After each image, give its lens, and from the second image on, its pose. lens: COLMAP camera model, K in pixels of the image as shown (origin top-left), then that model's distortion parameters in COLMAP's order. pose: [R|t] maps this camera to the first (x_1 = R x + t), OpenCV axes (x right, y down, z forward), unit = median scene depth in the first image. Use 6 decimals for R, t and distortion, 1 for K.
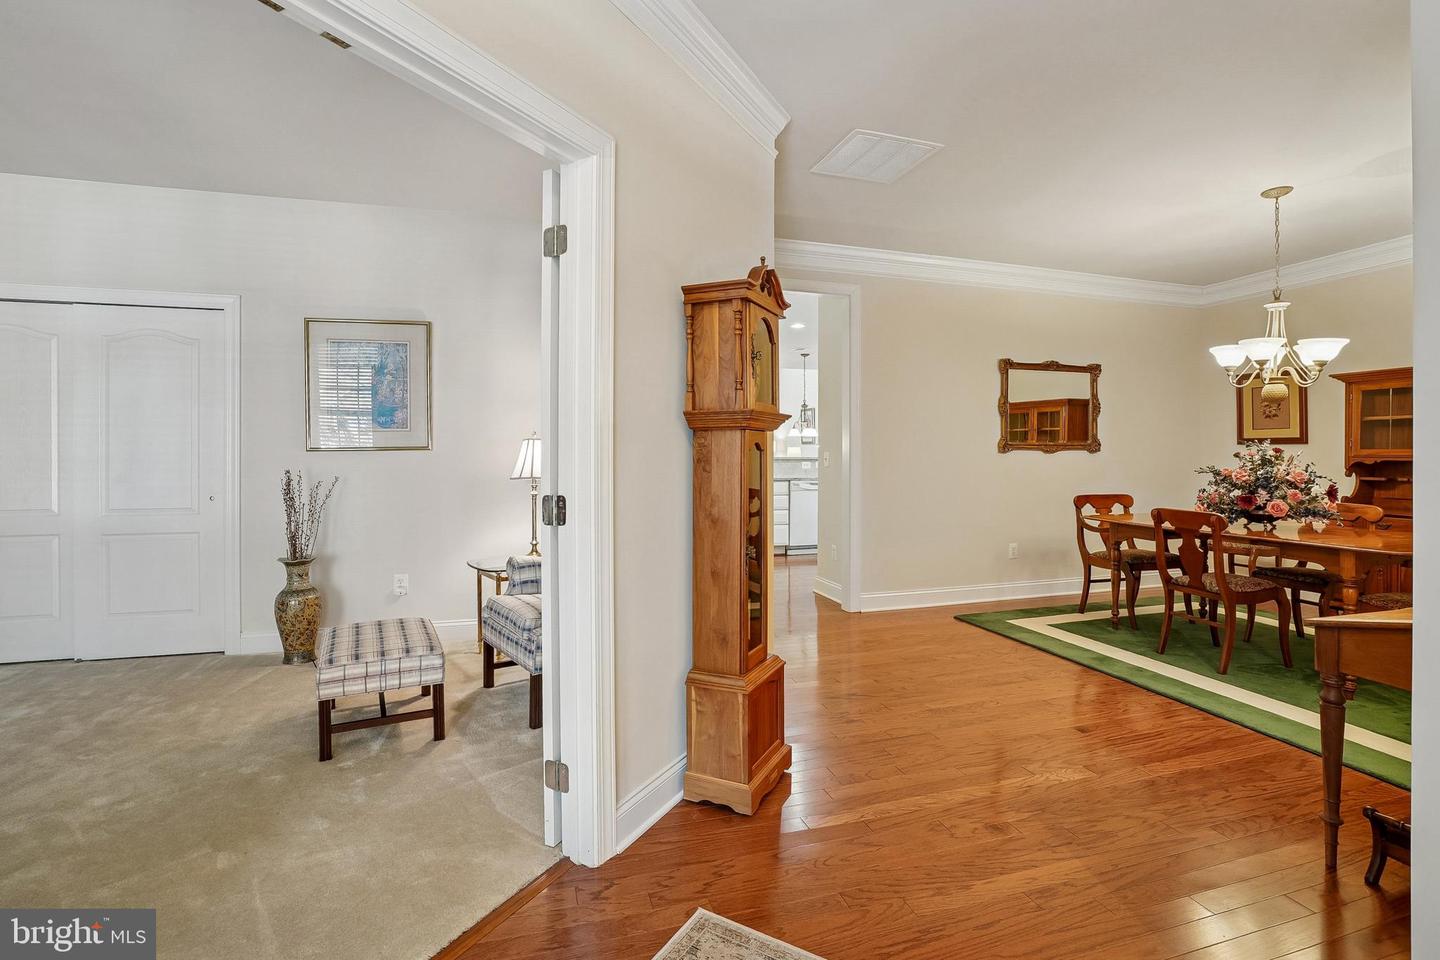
lens RADIAL K [[666.4, 0, 715.9], [0, 666.4, 456.9], [0, 0, 1]] dist [-0.057904, 0.020858]
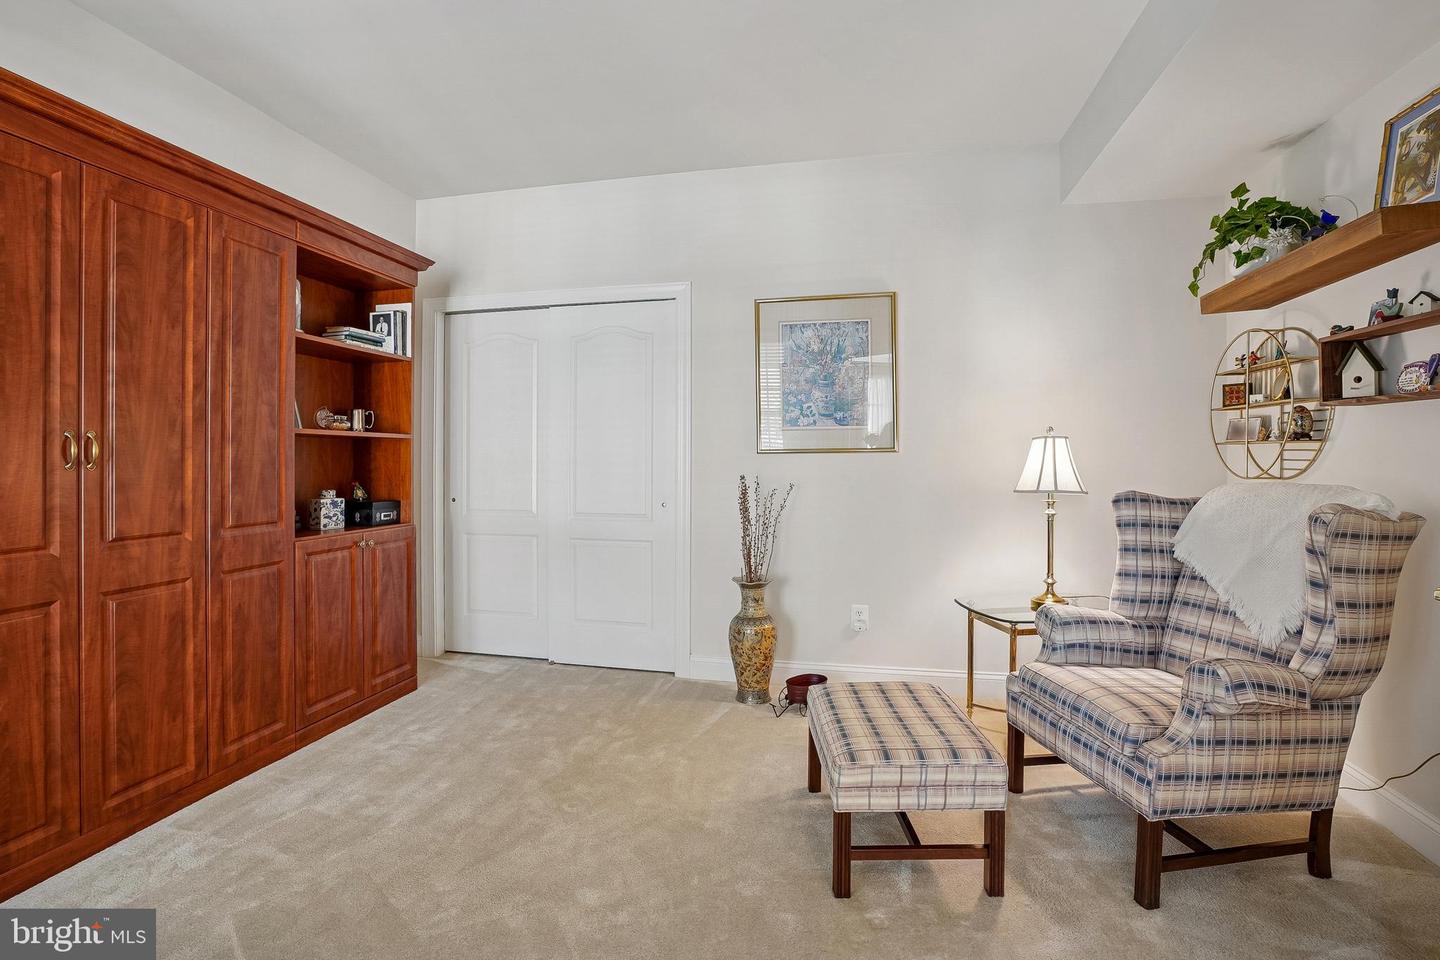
lens RADIAL K [[666.4, 0, 724.9], [0, 666.4, 464.5], [0, 0, 1]] dist [-0.057904, 0.020858]
pose [[0.875200, 0.006349, -0.483719, -0.274295], [-0.003961, 0.999974, 0.005959, 0.000540], [0.483745, -0.003300, 0.875203, 0.240048]]
